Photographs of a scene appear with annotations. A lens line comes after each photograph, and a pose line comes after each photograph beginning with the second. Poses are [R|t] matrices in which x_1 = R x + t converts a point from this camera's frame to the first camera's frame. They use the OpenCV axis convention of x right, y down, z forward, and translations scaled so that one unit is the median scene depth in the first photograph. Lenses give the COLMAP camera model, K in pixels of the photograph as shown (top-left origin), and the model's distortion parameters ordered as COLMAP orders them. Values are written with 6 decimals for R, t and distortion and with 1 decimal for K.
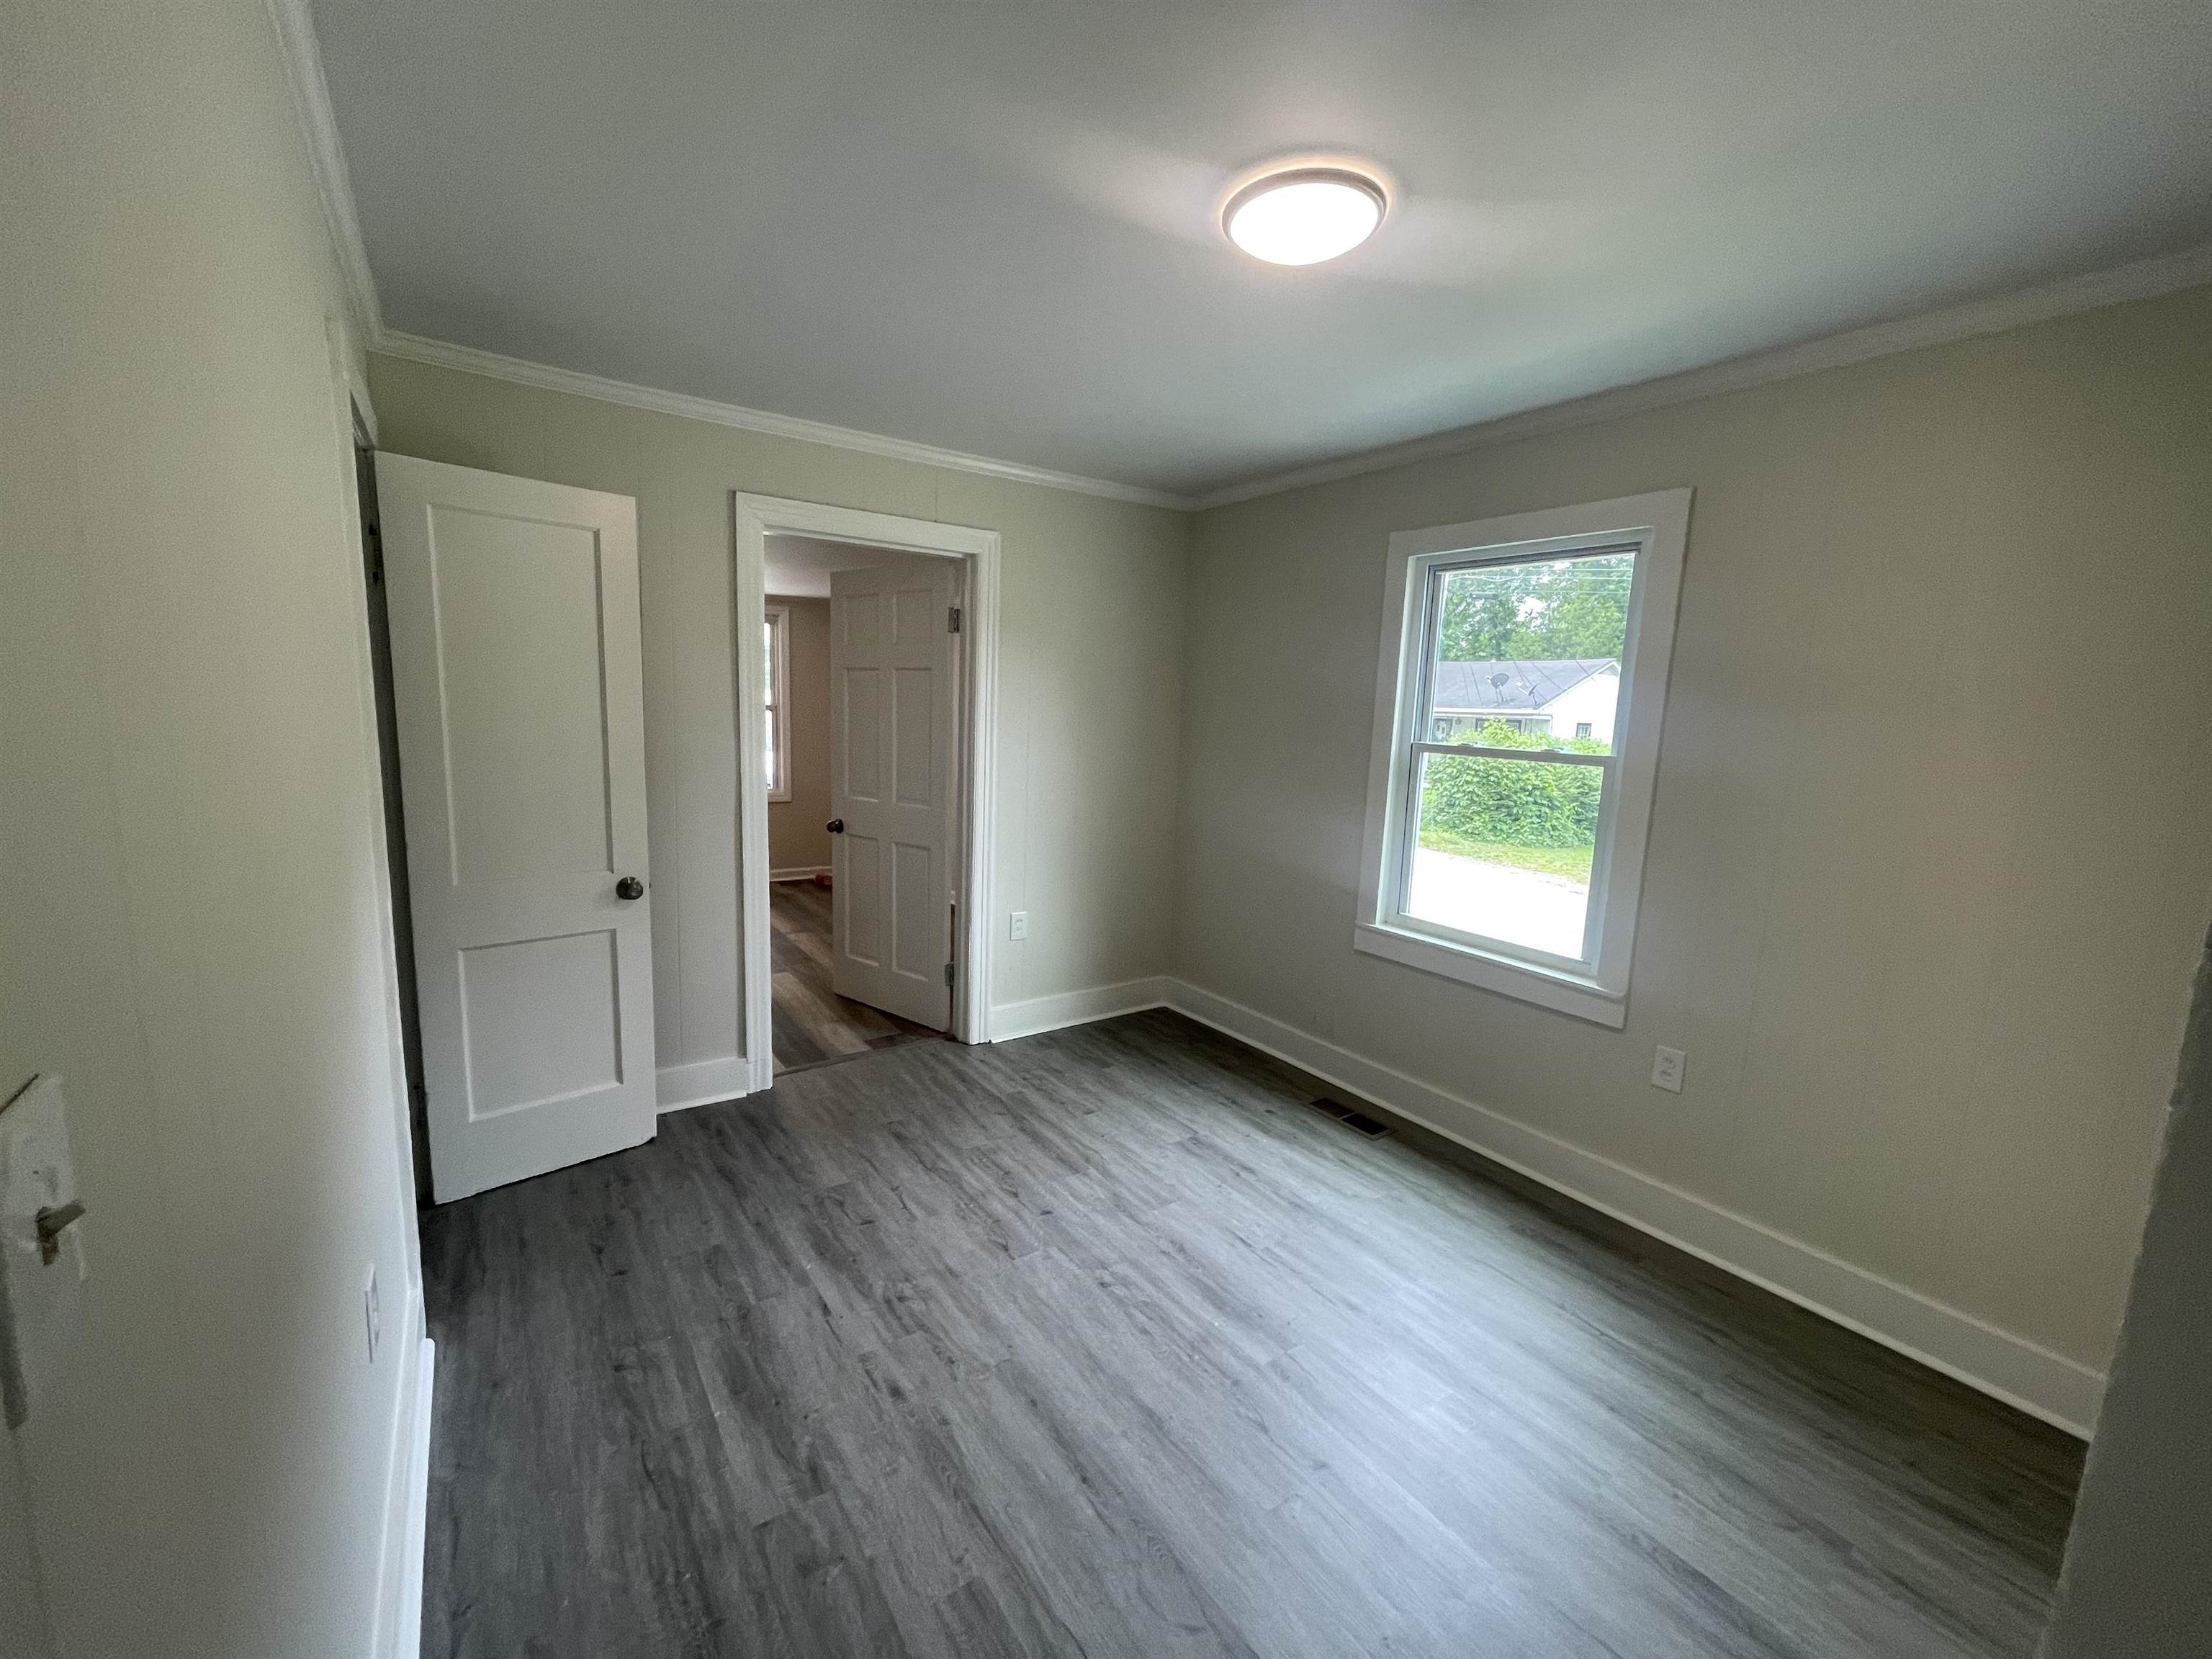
lens RADIAL K [[894.0, 0, 1103.9], [0, 894.0, 834.0], [0, 0, 1]] dist [0.002766, 0.001783]
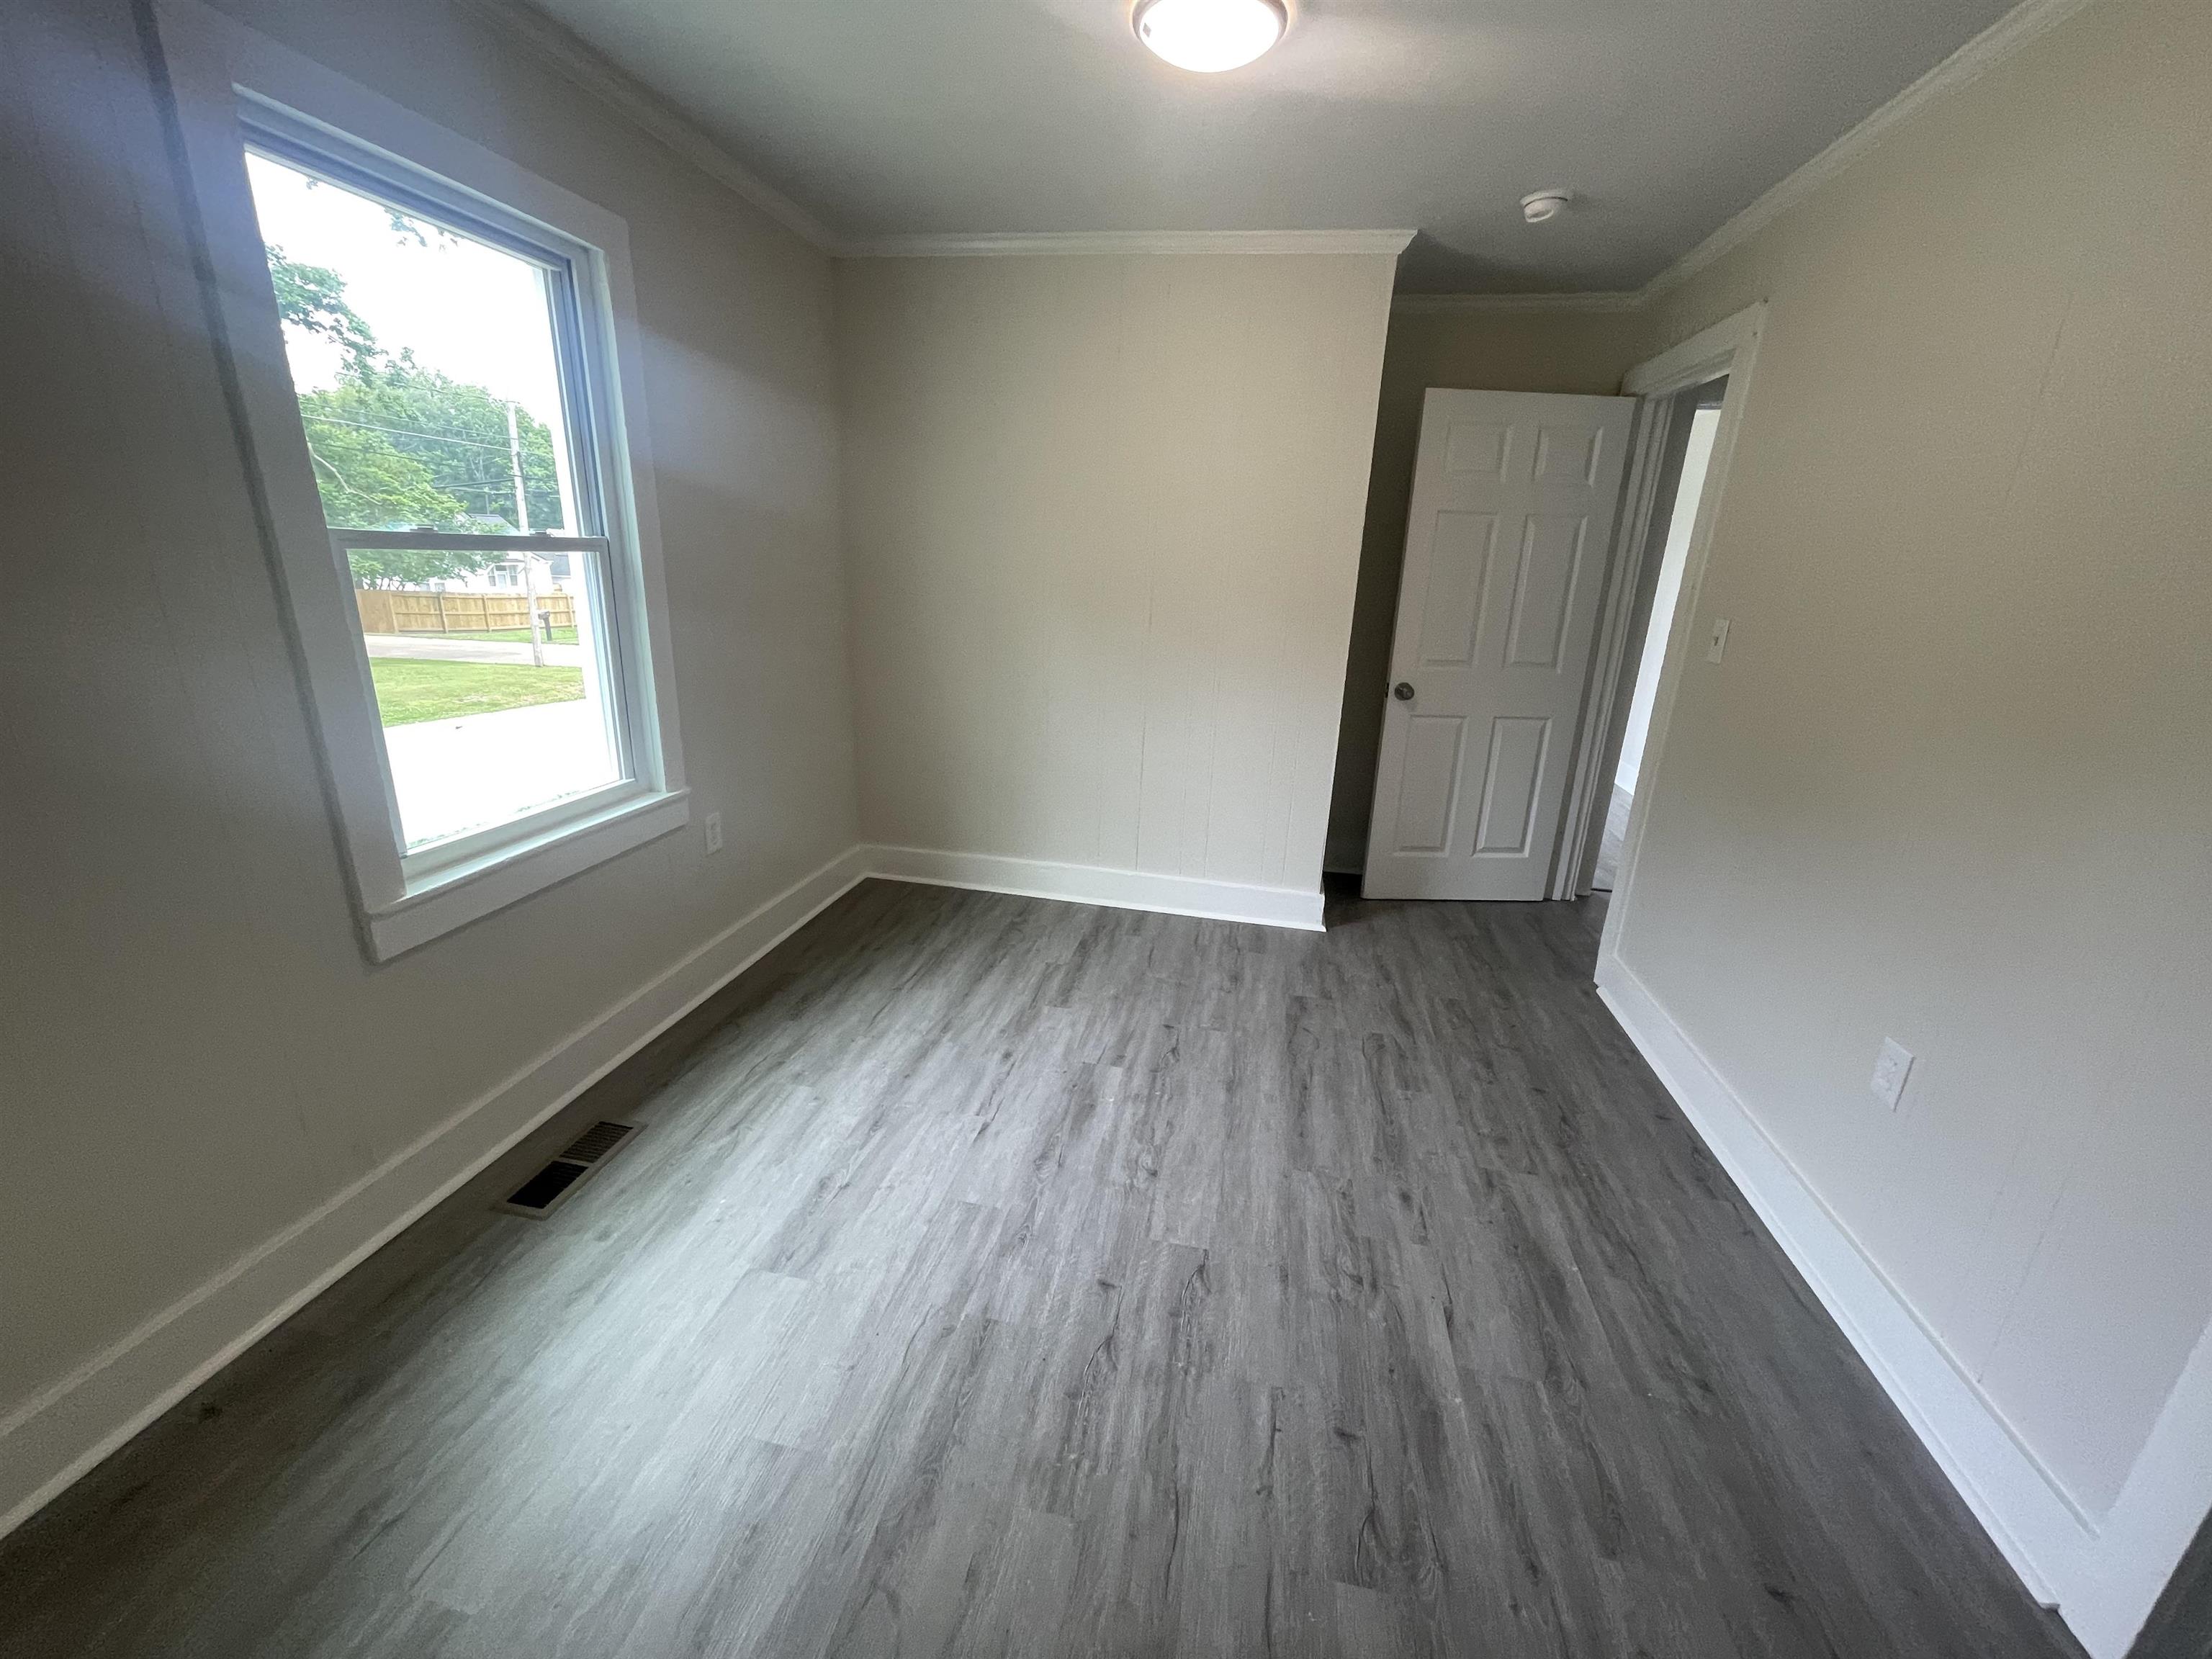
lens RADIAL K [[894.0, 0, 1115.0], [0, 894.0, 817.5], [0, 0, 1]] dist [0.002766, 0.001783]
pose [[-0.696935, -0.271759, 0.663648, -0.495499], [0.034933, 0.911453, 0.409919, -0.213772], [-0.716283, 0.308870, -0.625730, 1.524710]]
